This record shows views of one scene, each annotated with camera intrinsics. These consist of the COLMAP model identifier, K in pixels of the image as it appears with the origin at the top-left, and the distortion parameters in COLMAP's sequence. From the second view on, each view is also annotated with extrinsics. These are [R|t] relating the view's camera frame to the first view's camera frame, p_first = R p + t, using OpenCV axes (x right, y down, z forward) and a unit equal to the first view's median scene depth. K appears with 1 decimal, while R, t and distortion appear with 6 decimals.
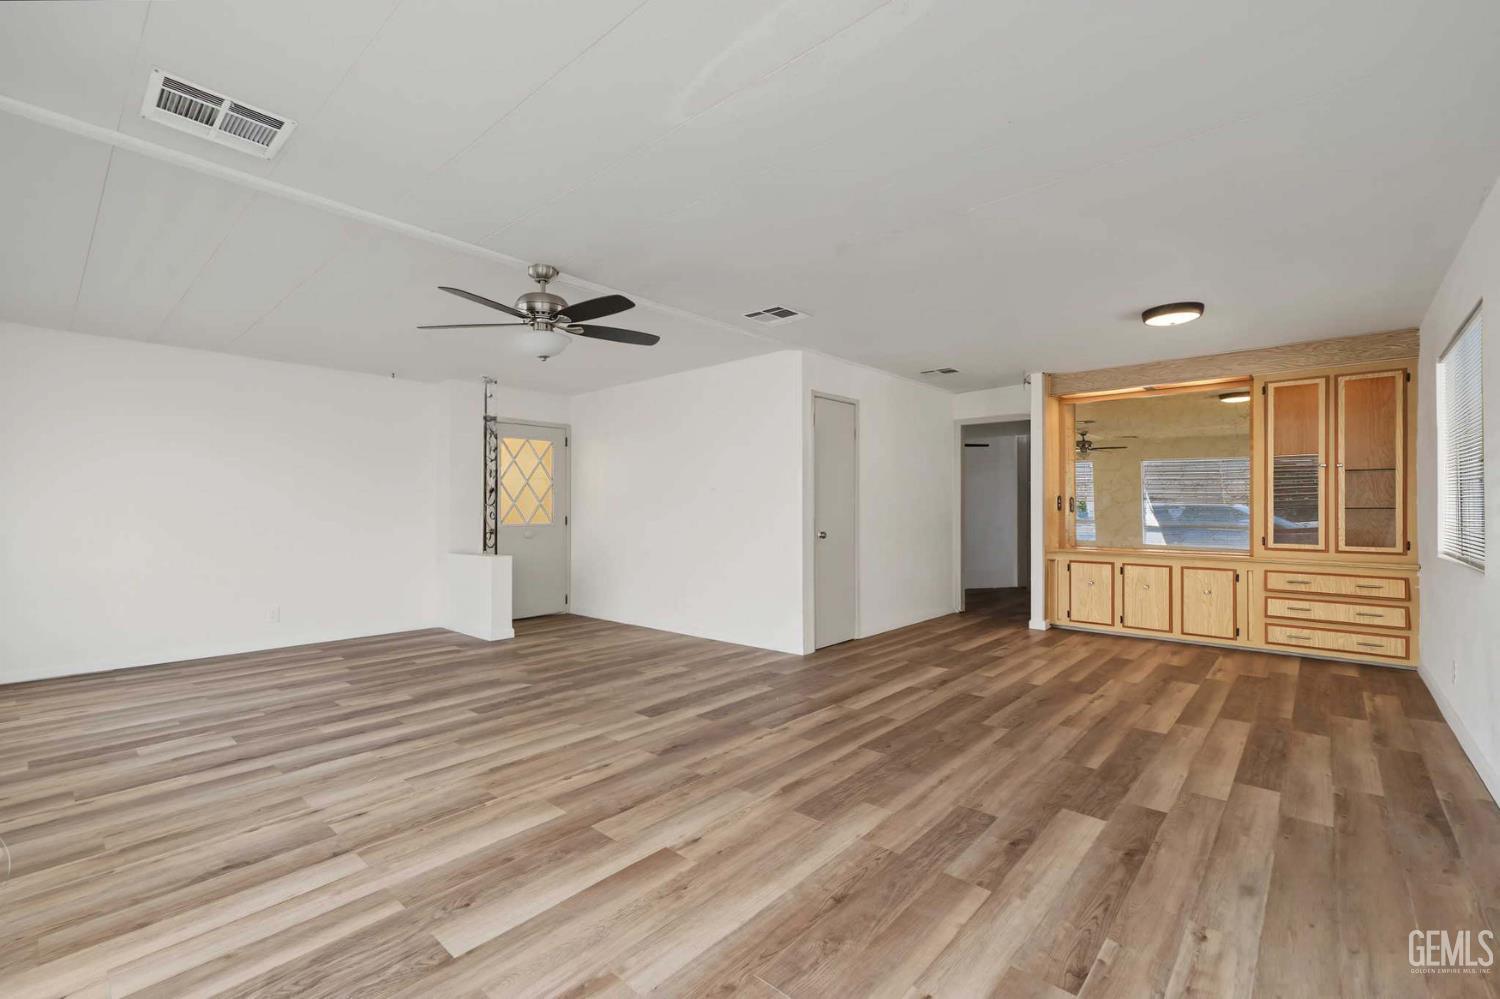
lens RADIAL K [[653.9, 0, 720.9], [0, 653.9, 505.8], [0, 0, 1]] dist [0.001319, 0.000418]
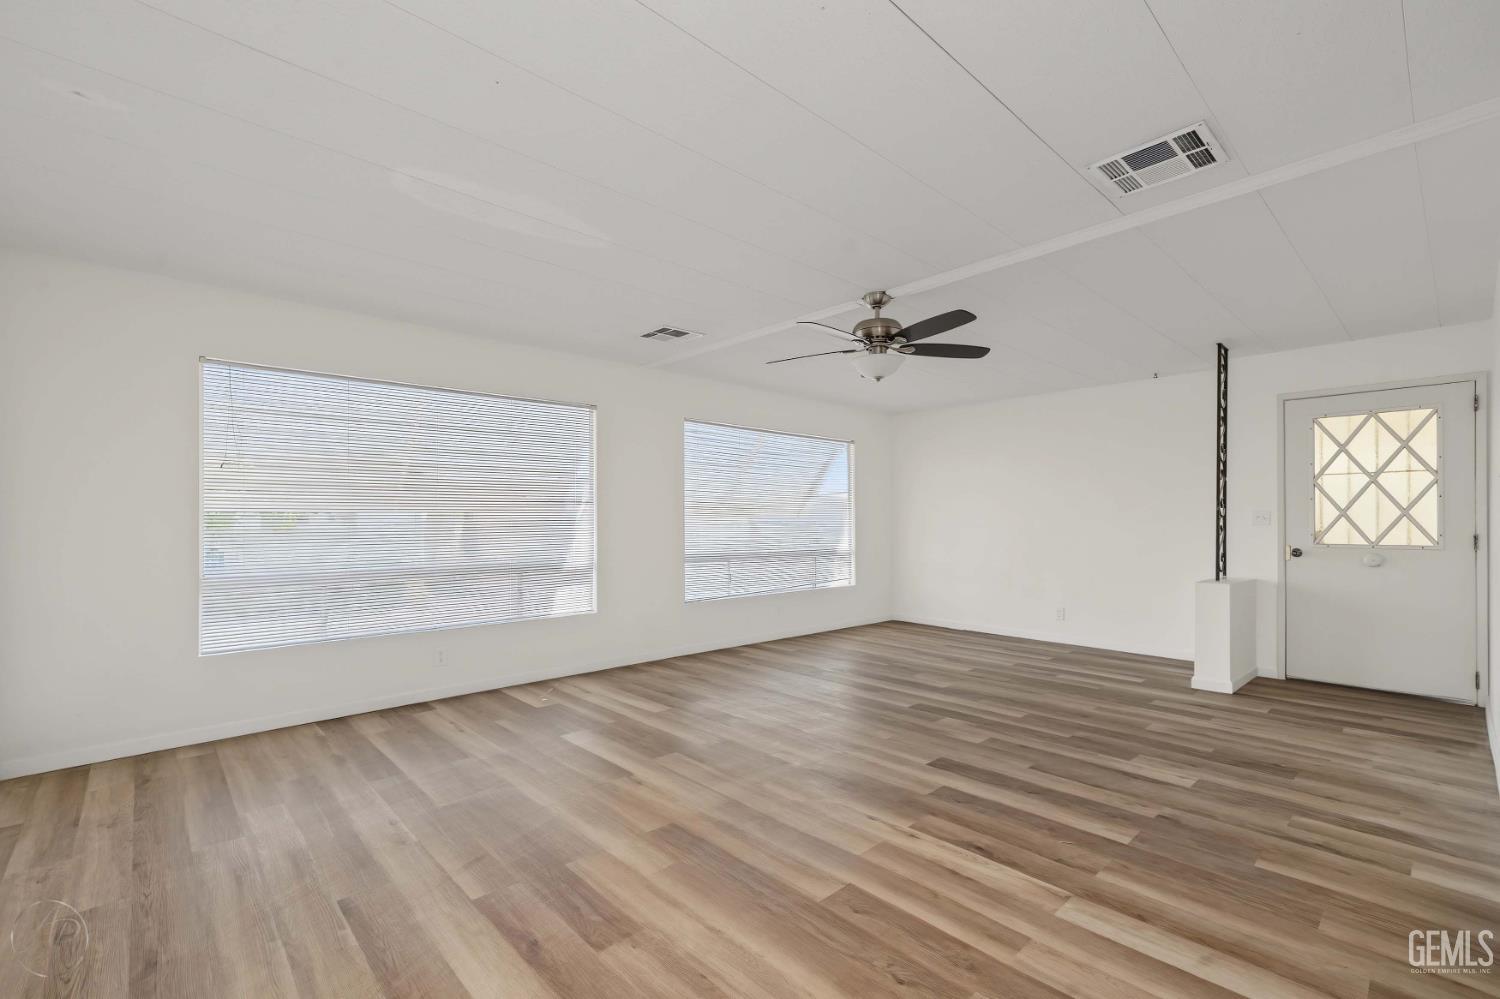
lens RADIAL K [[641.7, 0, 728.7], [0, 641.7, 510.5], [0, 0, 1]] dist [-0.000140, 0.000506]
pose [[-0.085820, -0.014024, -0.996212, 0.782335], [0.003858, 0.999889, -0.014408, 0.002086], [0.996303, -0.005080, -0.085756, 0.842562]]
